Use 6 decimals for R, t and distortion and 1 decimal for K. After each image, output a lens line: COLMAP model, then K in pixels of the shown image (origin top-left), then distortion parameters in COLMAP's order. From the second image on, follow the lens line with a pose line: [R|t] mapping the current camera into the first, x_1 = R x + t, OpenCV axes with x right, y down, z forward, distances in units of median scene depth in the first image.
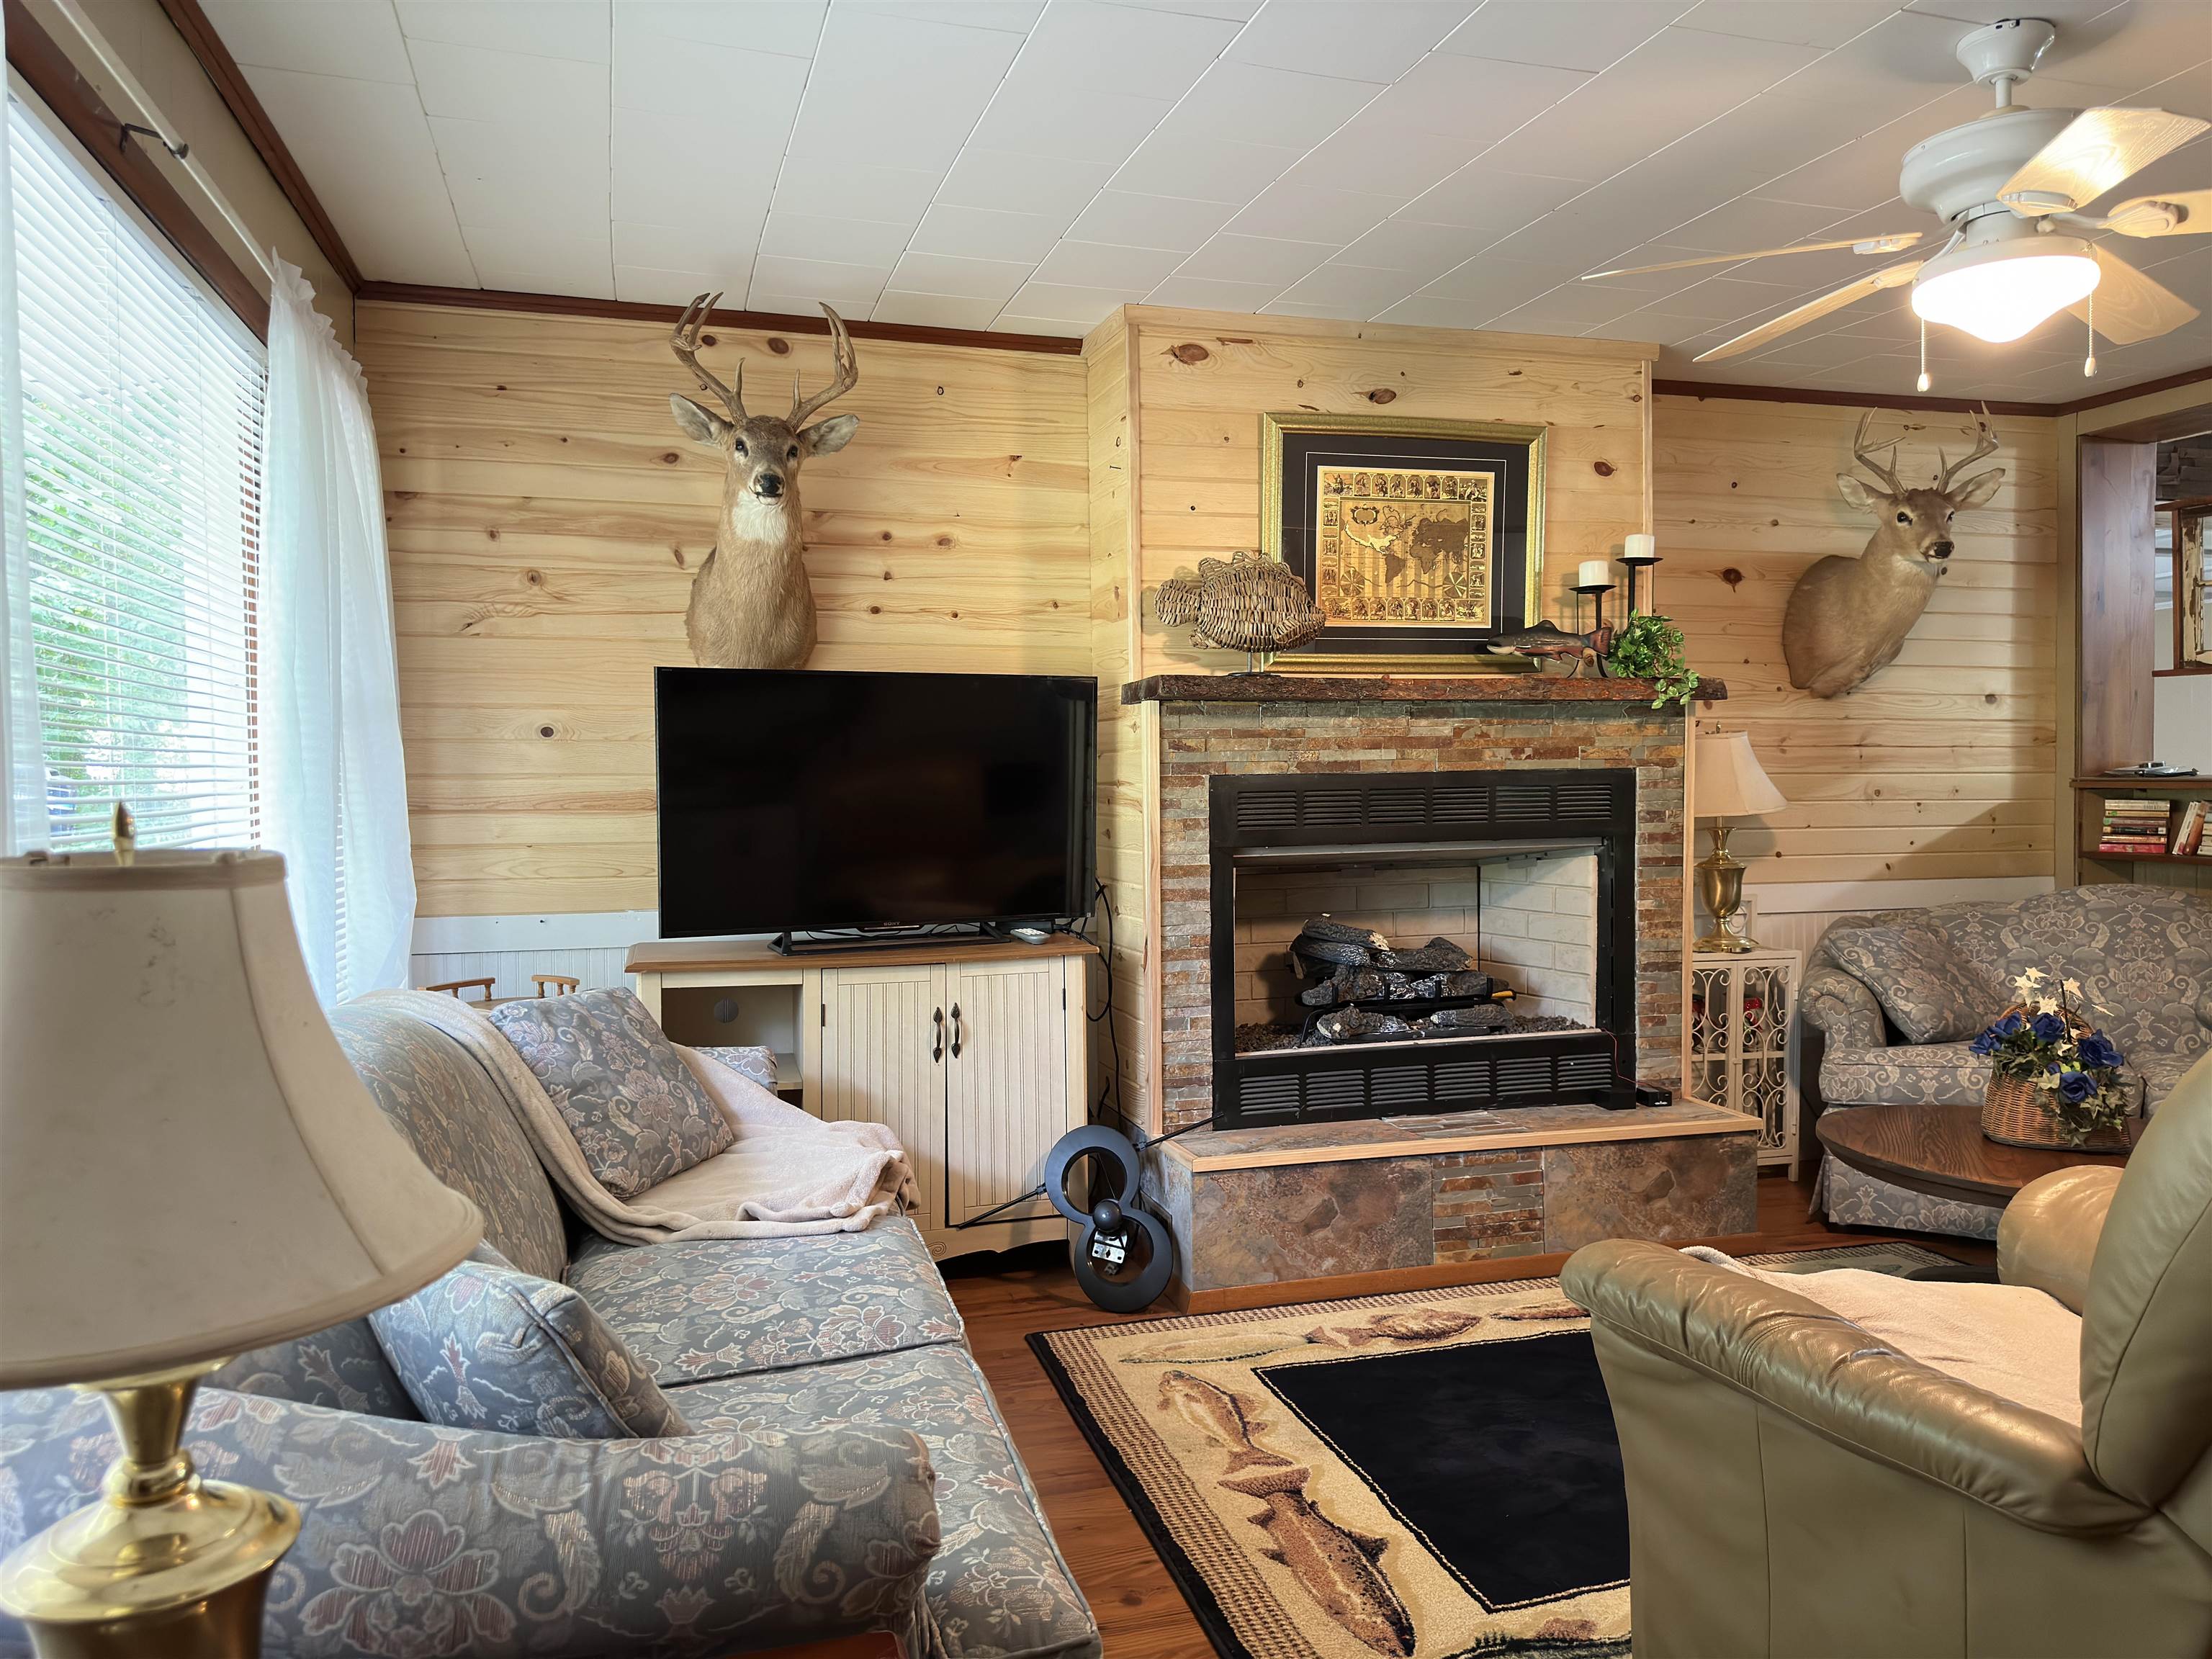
lens RADIAL K [[1535.7, 0, 1067.0], [0, 1535.7, 833.2], [0, 0, 1]] dist [0.126860, -0.169514]
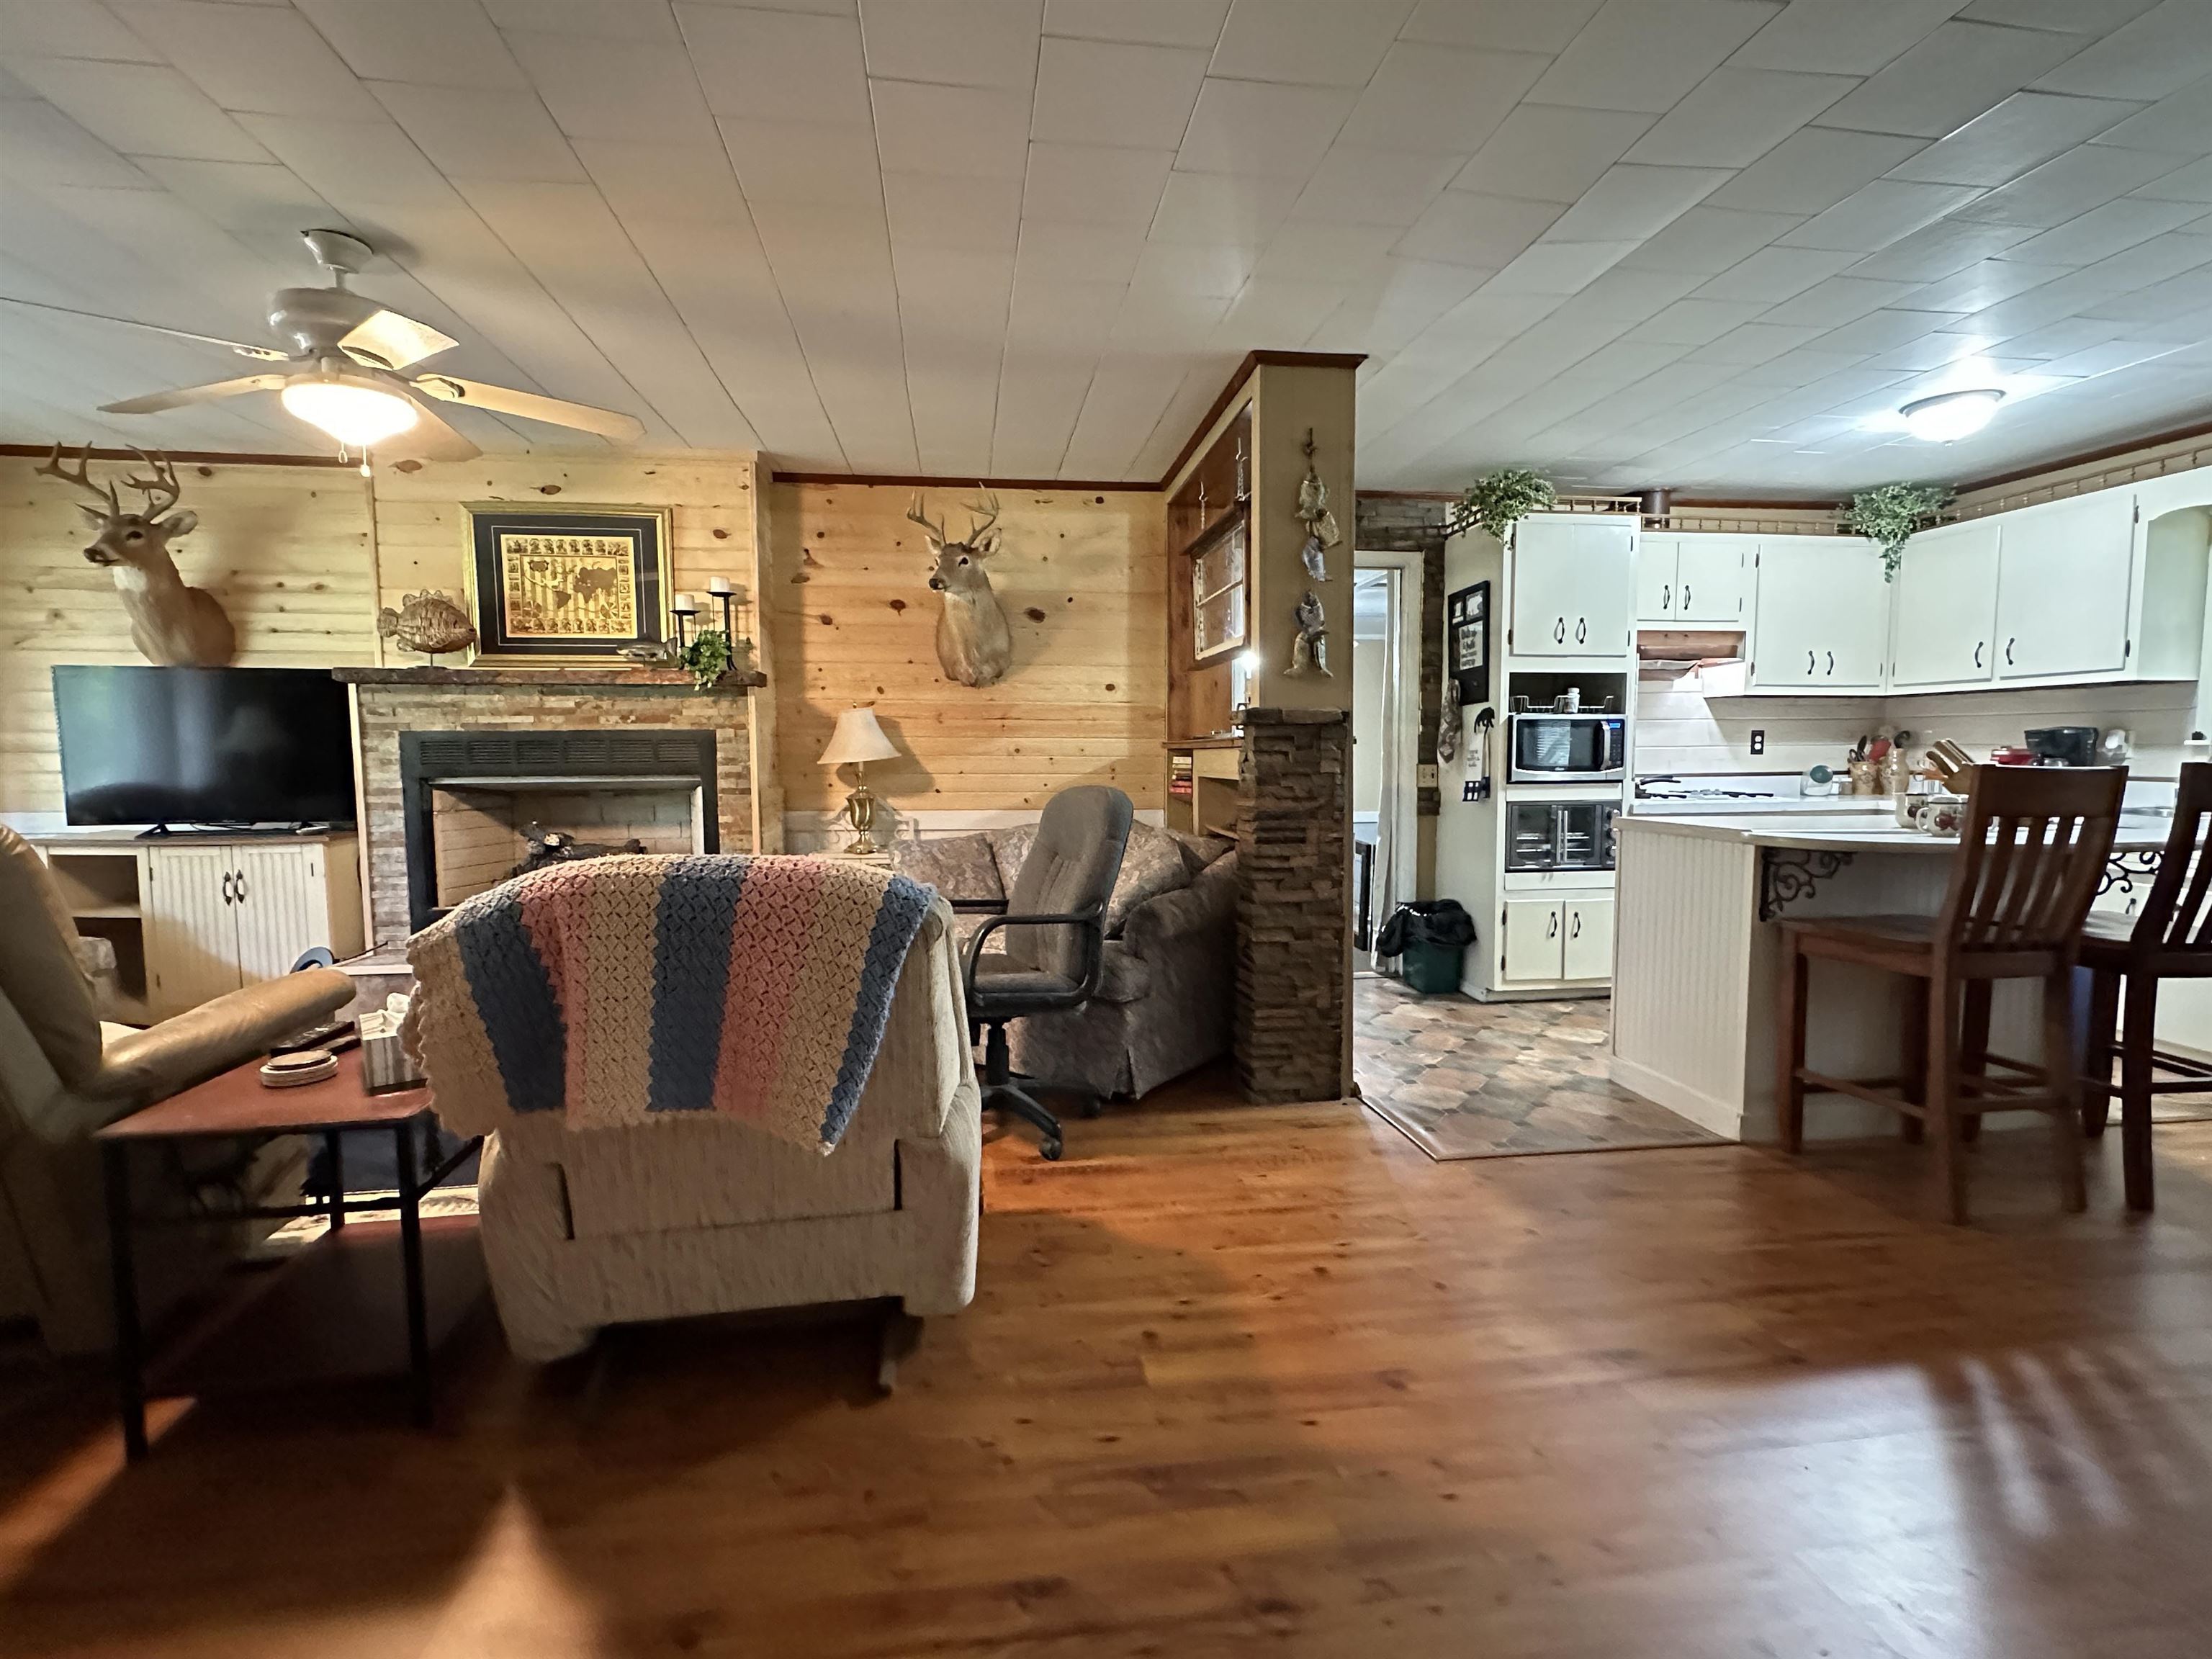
lens RADIAL K [[1022.4, 0, 1093.3], [0, 1022.4, 829.0], [0, 0, 1]] dist [-0.001907, 0.000549]
pose [[0.988794, 0.017207, -0.148290, 0.905082], [-0.011861, 0.999250, 0.036860, 0.014738], [0.148813, -0.034689, 0.988257, 0.058164]]
